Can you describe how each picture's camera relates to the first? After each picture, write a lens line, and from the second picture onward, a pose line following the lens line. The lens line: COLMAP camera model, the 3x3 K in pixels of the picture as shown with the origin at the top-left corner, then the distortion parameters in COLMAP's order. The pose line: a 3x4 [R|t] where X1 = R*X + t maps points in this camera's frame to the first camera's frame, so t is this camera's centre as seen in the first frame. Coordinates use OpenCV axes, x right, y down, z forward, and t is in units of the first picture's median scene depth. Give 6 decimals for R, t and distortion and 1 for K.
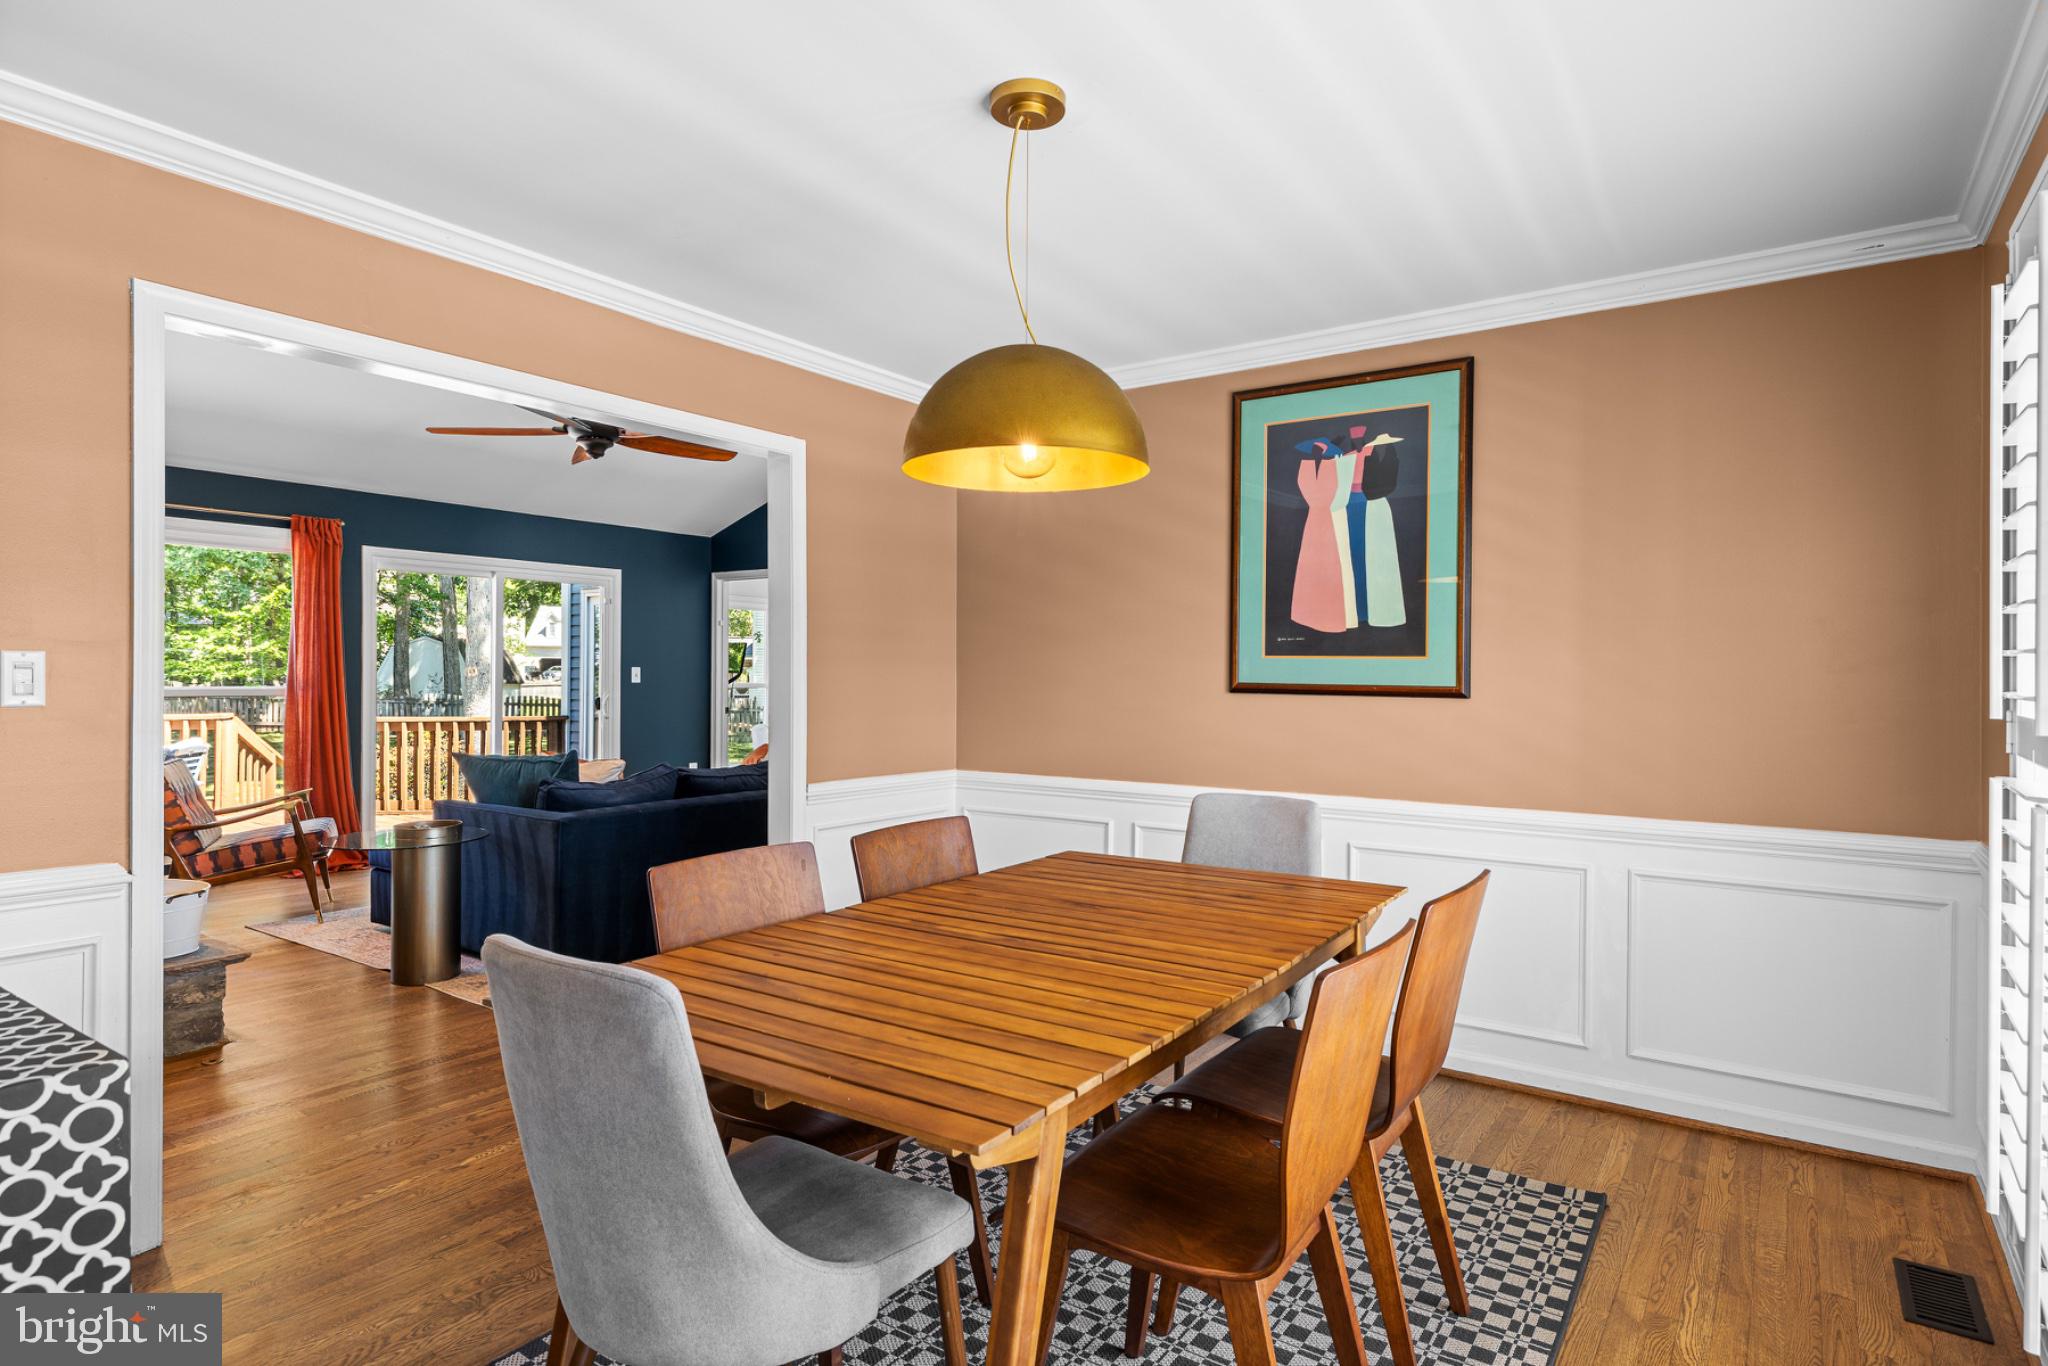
lens RADIAL K [[1101.3, 0, 1026.5], [0, 1101.3, 676.0], [0, 0, 1]] dist [0.003505, -0.000292]
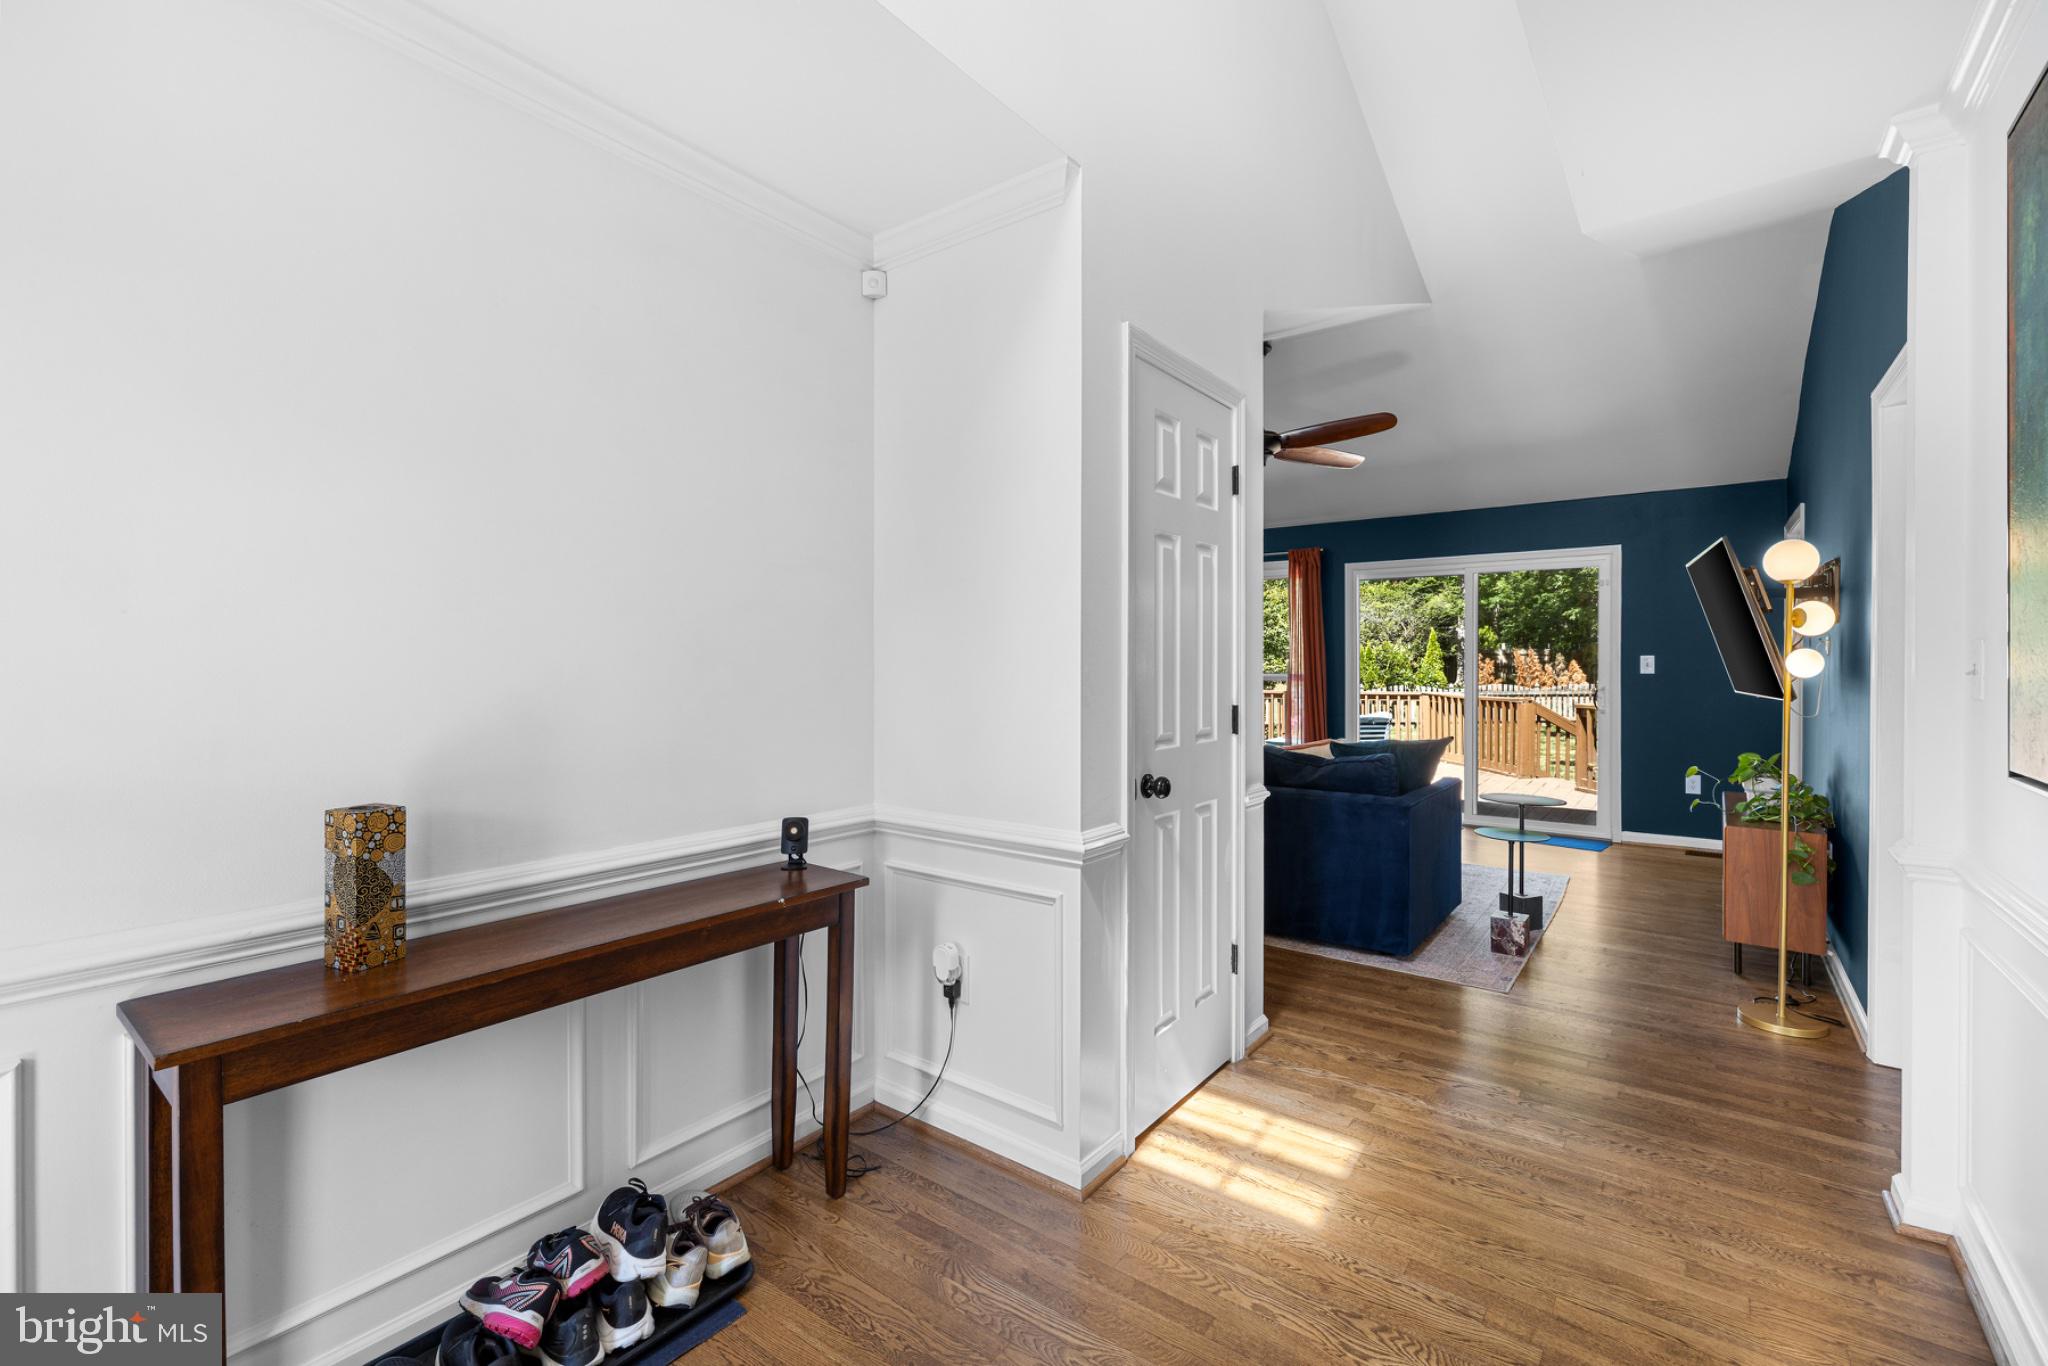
lens RADIAL K [[889.0, 0, 1027.1], [0, 889.0, 670.7], [0, 0, 1]] dist [0.001432, 0.000981]
pose [[-0.029364, 0.001265, -0.999568, 0.457110], [-0.001667, 0.999998, 0.001314, 0.004638], [0.999567, 0.001705, -0.029362, 0.700791]]
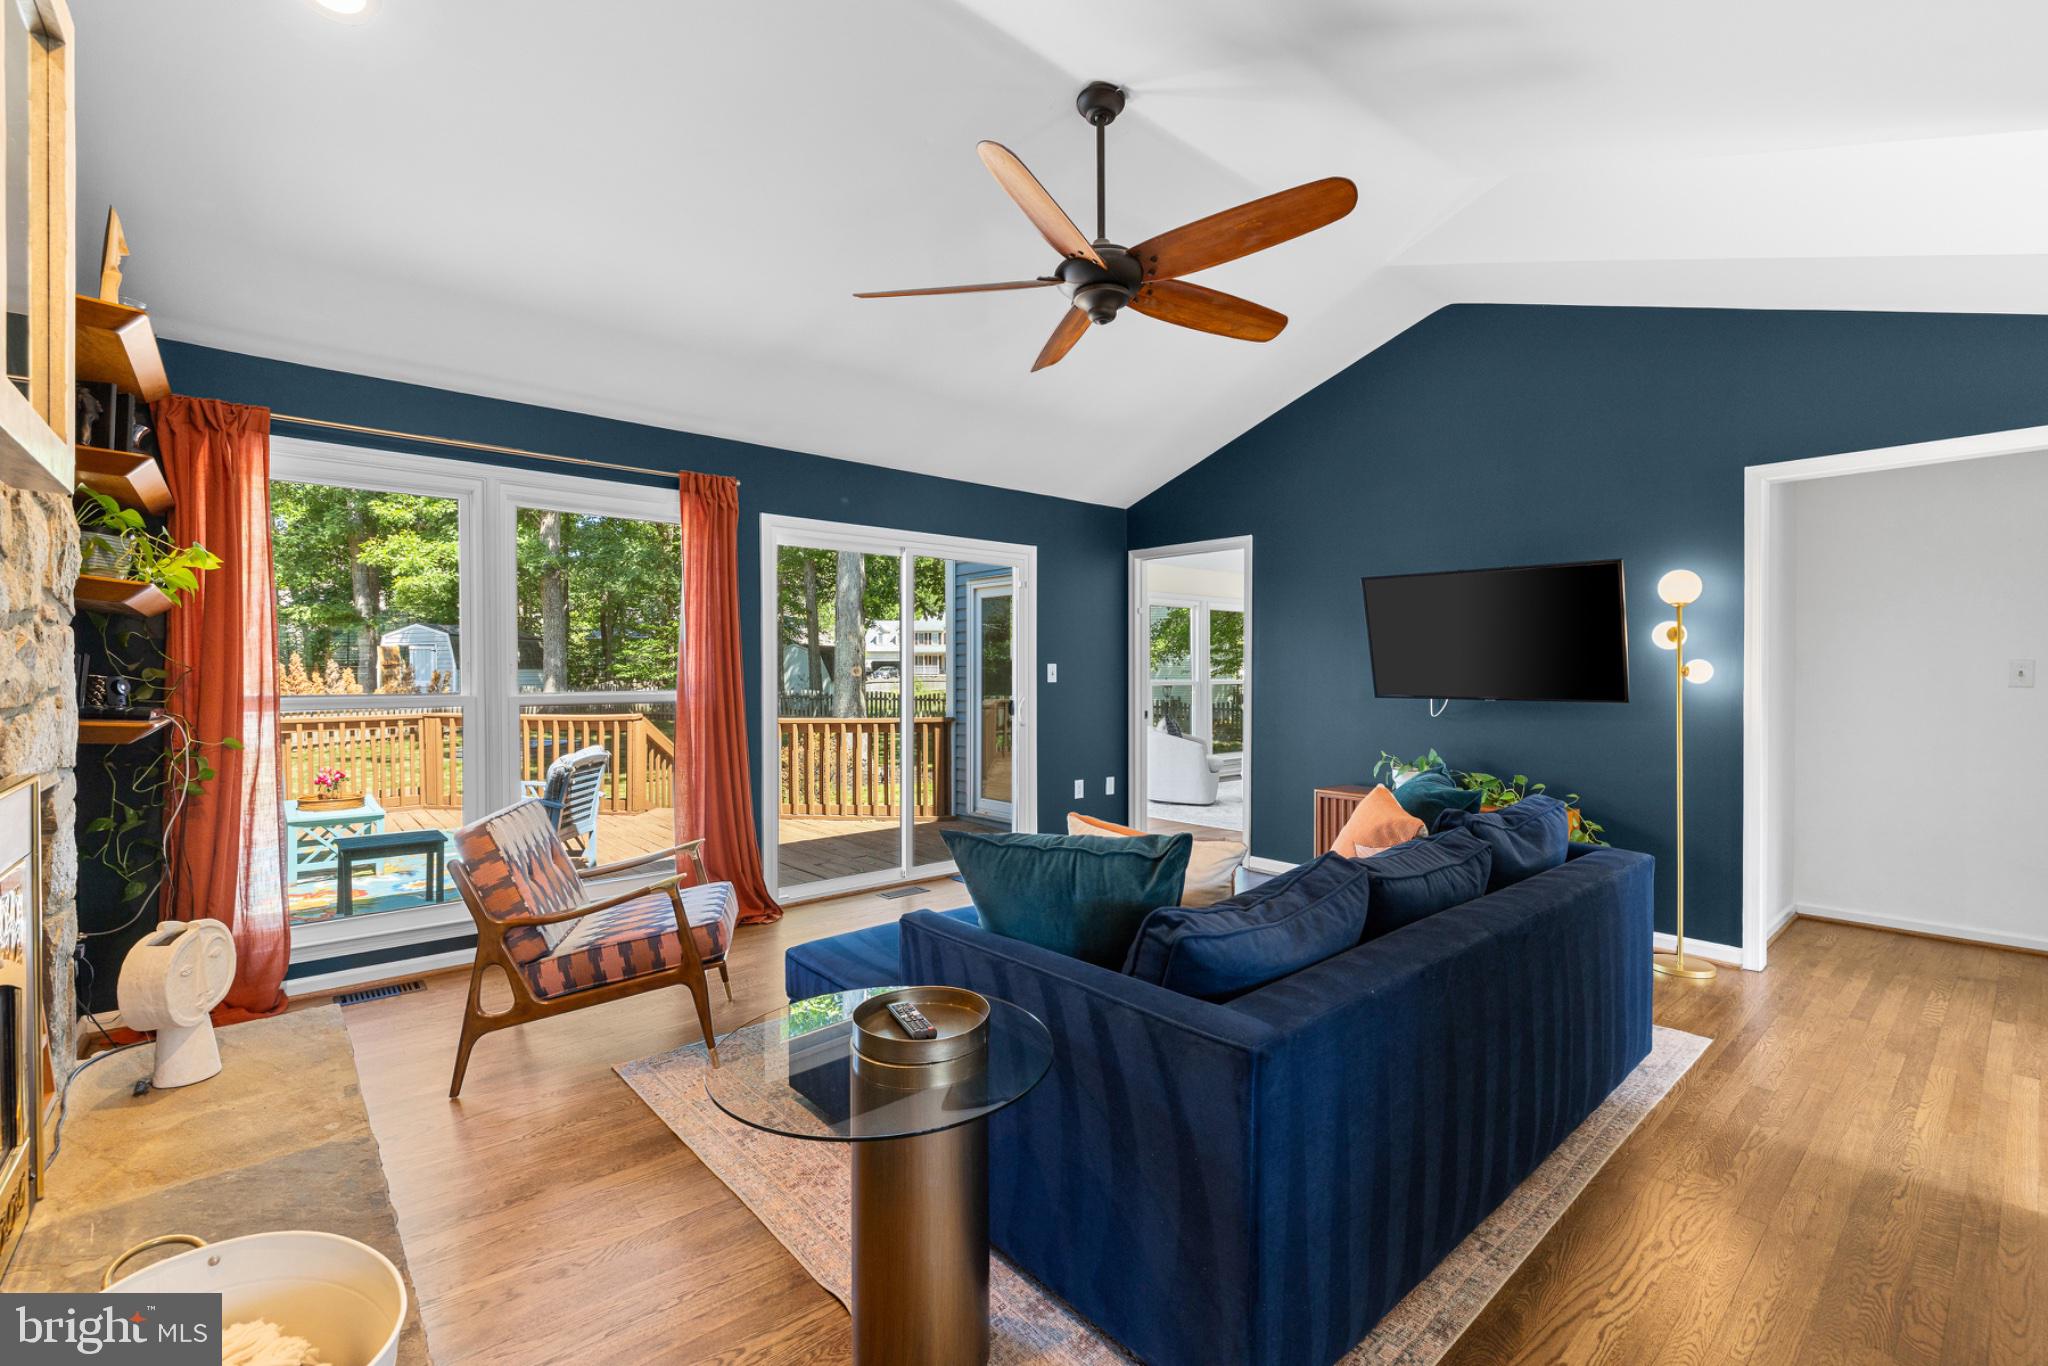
lens RADIAL K [[889.0, 0, 1025.0], [0, 889.0, 685.5], [0, 0, 1]] dist [0.001432, 0.000981]
pose [[0.970954, -0.004153, -0.239229, -0.277291], [0.007576, 0.999882, 0.013390, -0.000818], [0.239145, -0.014813, 0.970871, 0.442205]]
